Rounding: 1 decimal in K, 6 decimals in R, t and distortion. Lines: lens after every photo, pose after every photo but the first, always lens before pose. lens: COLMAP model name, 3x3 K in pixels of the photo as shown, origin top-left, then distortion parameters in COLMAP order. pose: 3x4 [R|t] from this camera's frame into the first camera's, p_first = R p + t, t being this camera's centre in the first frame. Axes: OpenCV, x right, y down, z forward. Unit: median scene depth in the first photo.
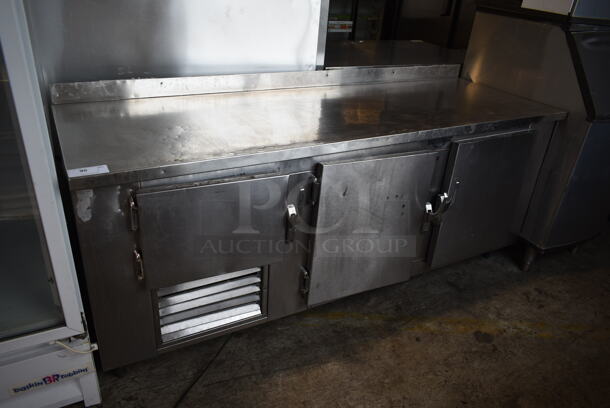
lens RADIAL K [[468.8, 0, 301.2], [0, 468.8, 202.1], [0, 0, 1]] dist [-0.025115, 0.018903]
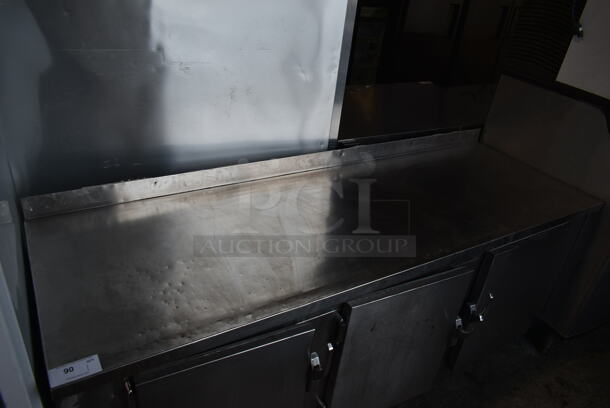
lens RADIAL K [[468.8, 0, 303.3], [0, 468.8, 203.0], [0, 0, 1]] dist [-0.025115, 0.018903]
pose [[0.998682, 0.006825, 0.050867, -0.076369], [-0.009037, 0.999018, 0.043377, -0.269995], [-0.050521, -0.043780, 0.997763, 0.139083]]
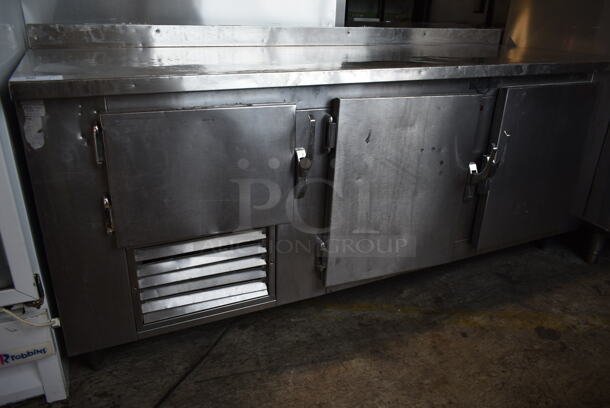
lens RADIAL K [[468.8, 0, 301.9], [0, 468.8, 202.4], [0, 0, 1]] dist [-0.025115, 0.018903]
pose [[0.997706, -0.010917, -0.066809, 0.029676], [0.005573, 0.996807, -0.079649, 0.144314], [0.067465, 0.079094, 0.994582, 0.181407]]
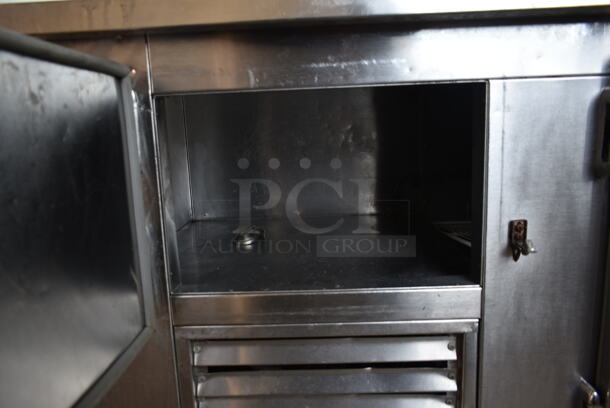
lens RADIAL K [[468.8, 0, 304.6], [0, 468.8, 203.0], [0, 0, 1]] dist [-0.025115, 0.018903]
pose [[0.864160, -0.019644, -0.502834, 0.000914], [-0.142595, 0.948722, -0.282124, 0.145024], [0.482591, 0.315502, 0.817046, 0.562851]]
